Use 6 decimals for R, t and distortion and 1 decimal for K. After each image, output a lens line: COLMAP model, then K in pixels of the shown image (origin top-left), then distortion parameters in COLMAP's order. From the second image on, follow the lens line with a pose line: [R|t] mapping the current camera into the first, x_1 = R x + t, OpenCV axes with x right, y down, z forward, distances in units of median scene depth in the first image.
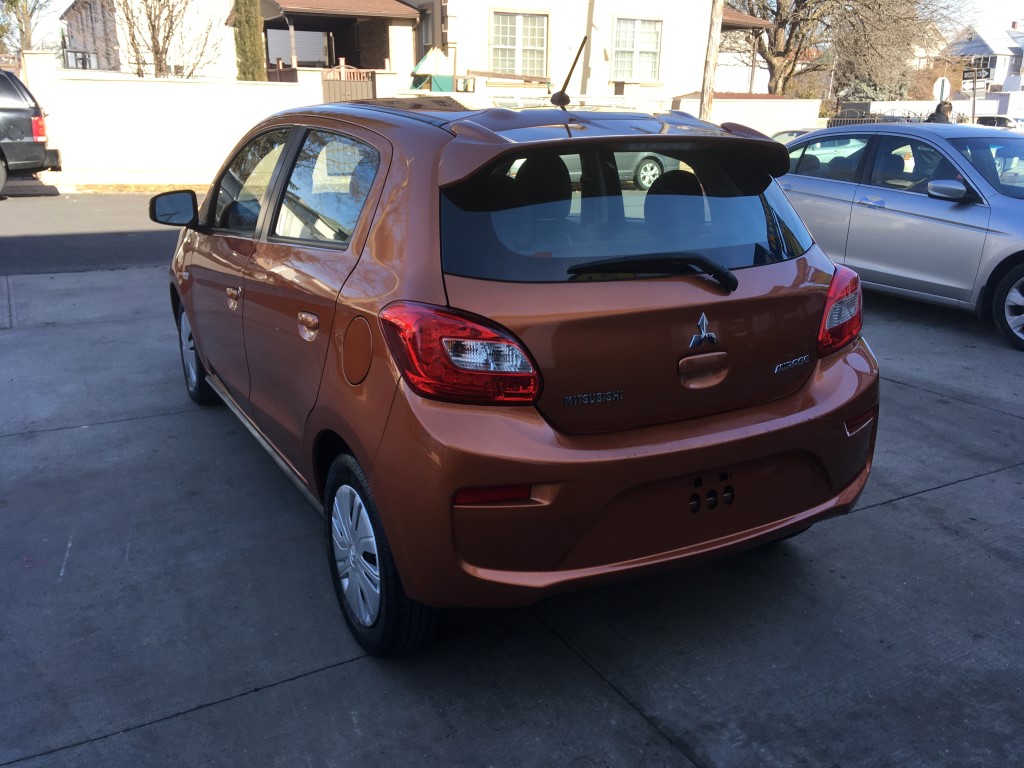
lens RADIAL K [[865.6, 0, 512.7], [0, 865.6, 378.6], [0, 0, 1]] dist [0.105766, -0.161146]
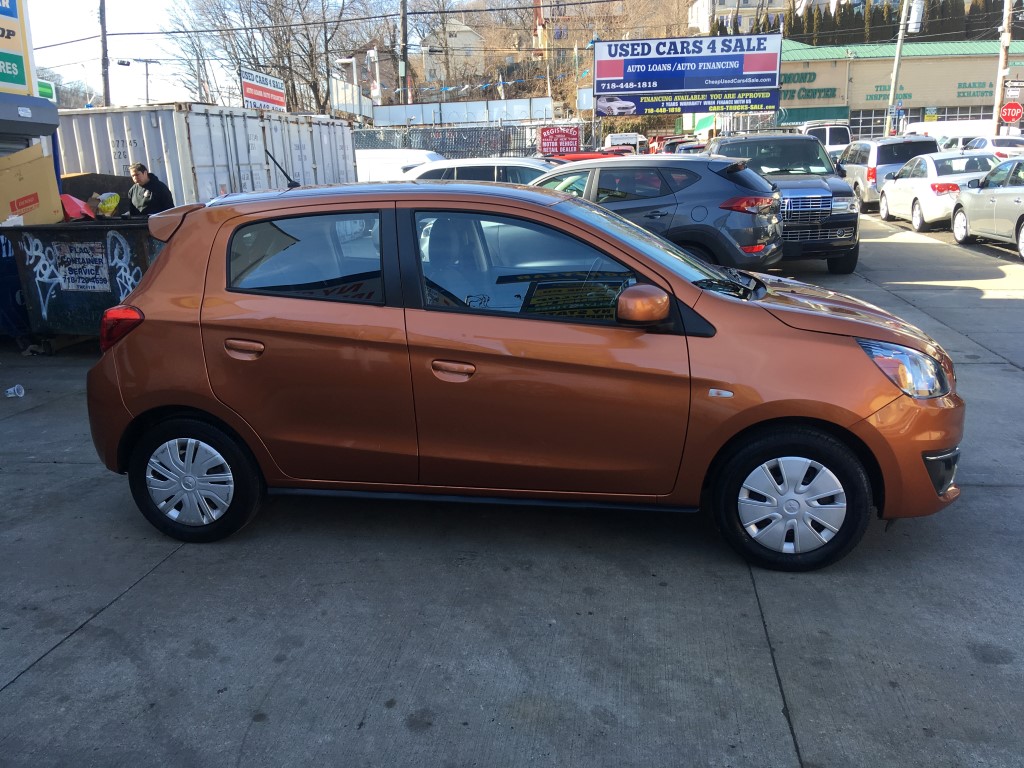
lens RADIAL K [[865.6, 0, 518.3], [0, 865.6, 389.0], [0, 0, 1]] dist [0.105766, -0.161146]
pose [[-0.614276, 0.182021, -0.767811, 1.111381], [-0.217326, 0.896376, 0.386368, -0.698565], [0.758574, 0.404202, -0.511064, 2.311751]]
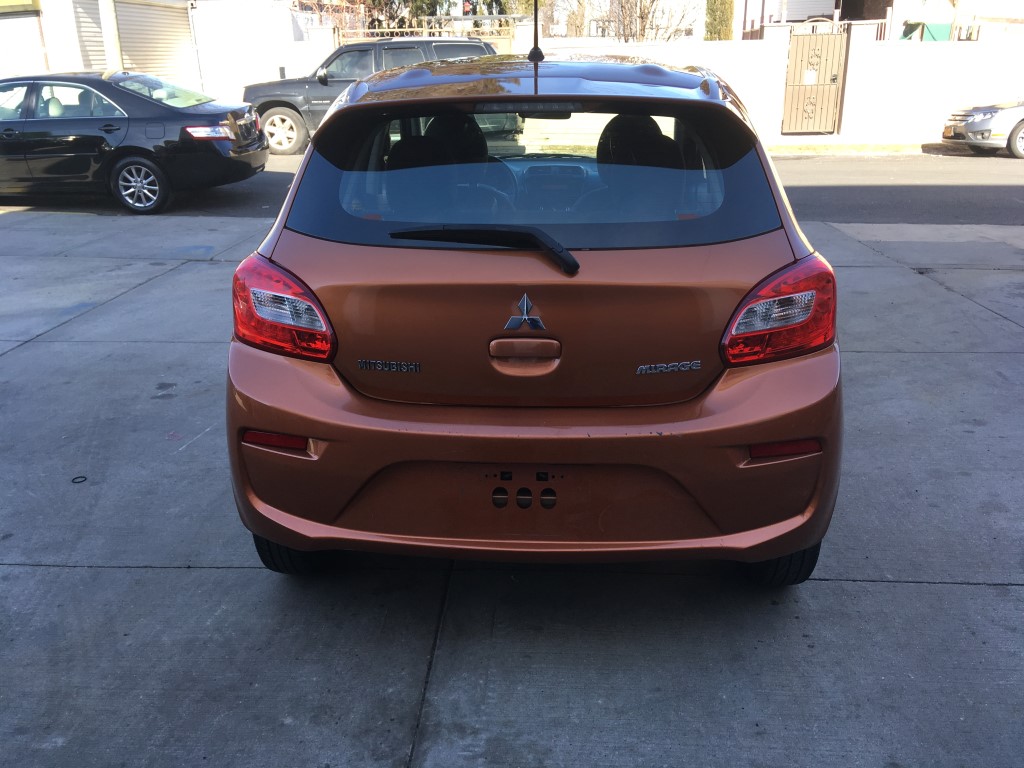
lens RADIAL K [[865.6, 0, 508.5], [0, 865.6, 385.2], [0, 0, 1]] dist [0.105766, -0.161146]
pose [[0.839818, 0.160163, -0.518704, 0.593999], [-0.135039, 0.987088, 0.086151, -0.049049], [0.525804, -0.002306, 0.850602, 0.188817]]
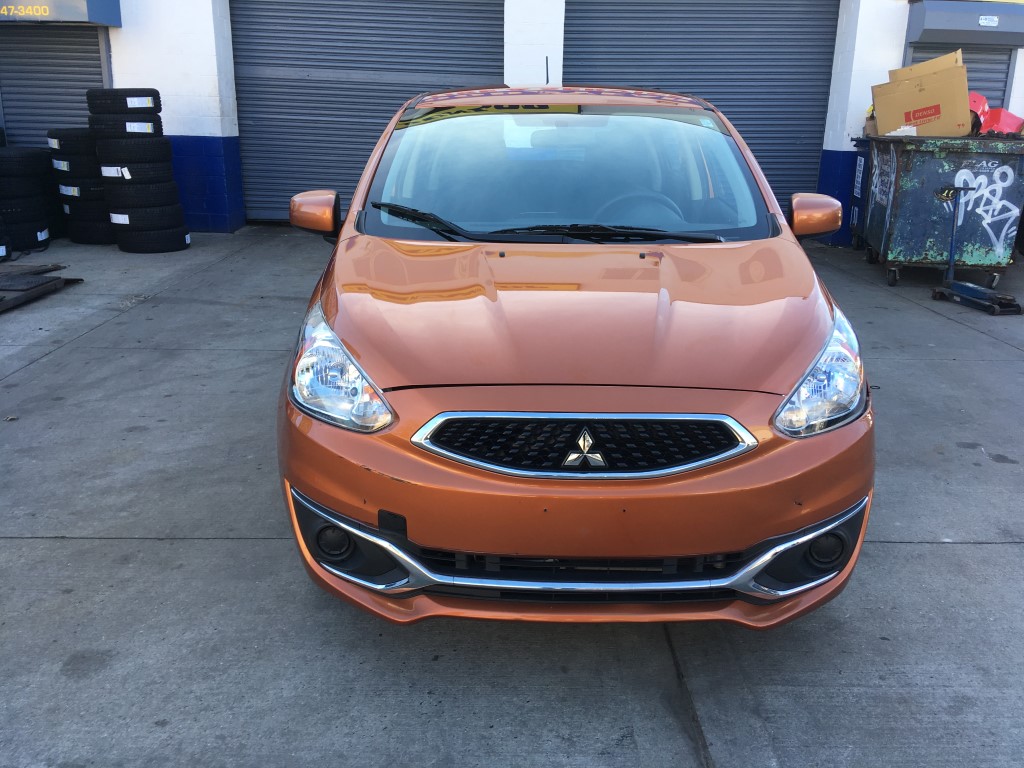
lens RADIAL K [[865.6, 0, 506.9], [0, 865.6, 387.2], [0, 0, 1]] dist [0.105766, -0.161146]
pose [[-0.864849, -0.175195, 0.470470, -0.792983], [0.123853, 0.833710, 0.538134, -0.781960], [-0.486514, 0.523673, -0.699335, 2.608135]]
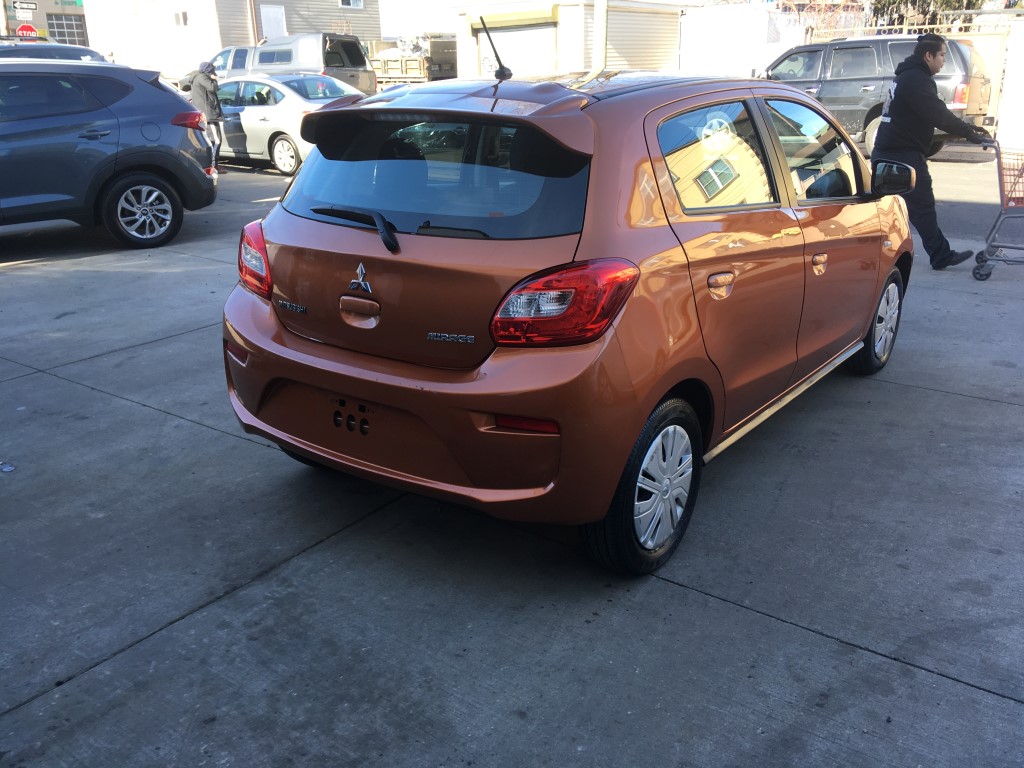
lens RADIAL K [[865.6, 0, 511.5], [0, 865.6, 385.9], [0, 0, 1]] dist [0.105766, -0.161146]
pose [[0.411928, 0.280734, -0.866893, 1.171304], [-0.243007, 0.950749, 0.192418, -0.165823], [0.878216, 0.131399, 0.459861, 0.570346]]
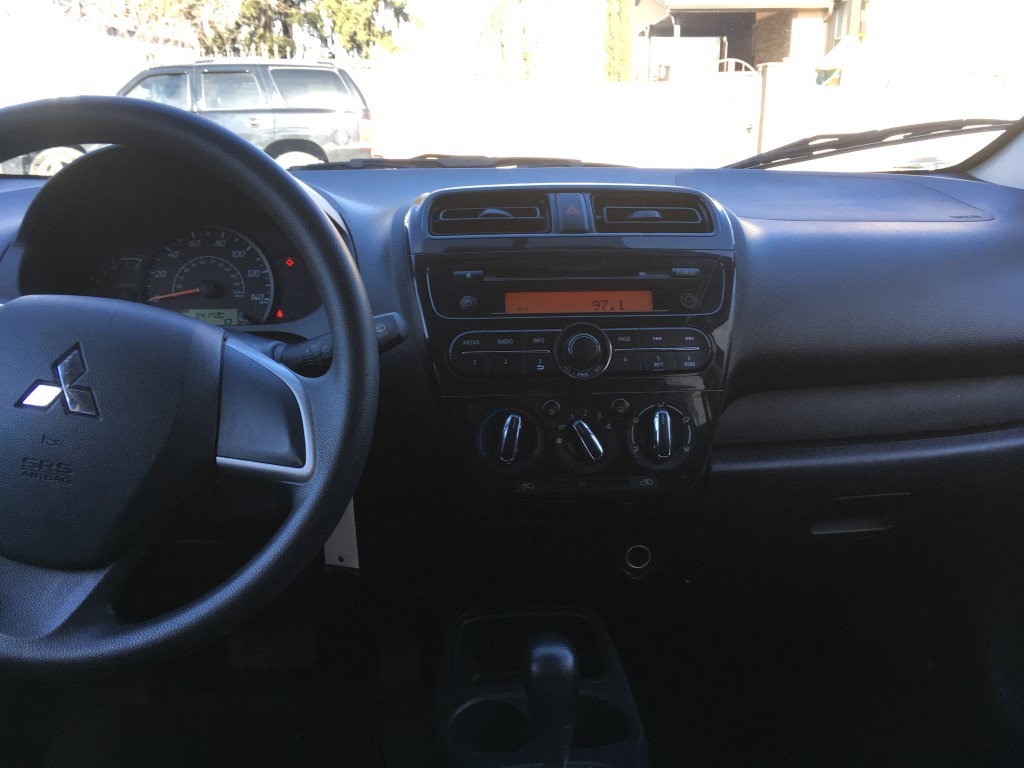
lens RADIAL K [[865.6, 0, 511.7], [0, 865.6, 387.0], [0, 0, 1]] dist [0.105766, -0.161146]
pose [[0.910154, 0.101244, -0.401709, -0.122362], [-0.109462, 0.993988, 0.002510, -0.246586], [0.399548, 0.041687, 0.915764, 1.338474]]
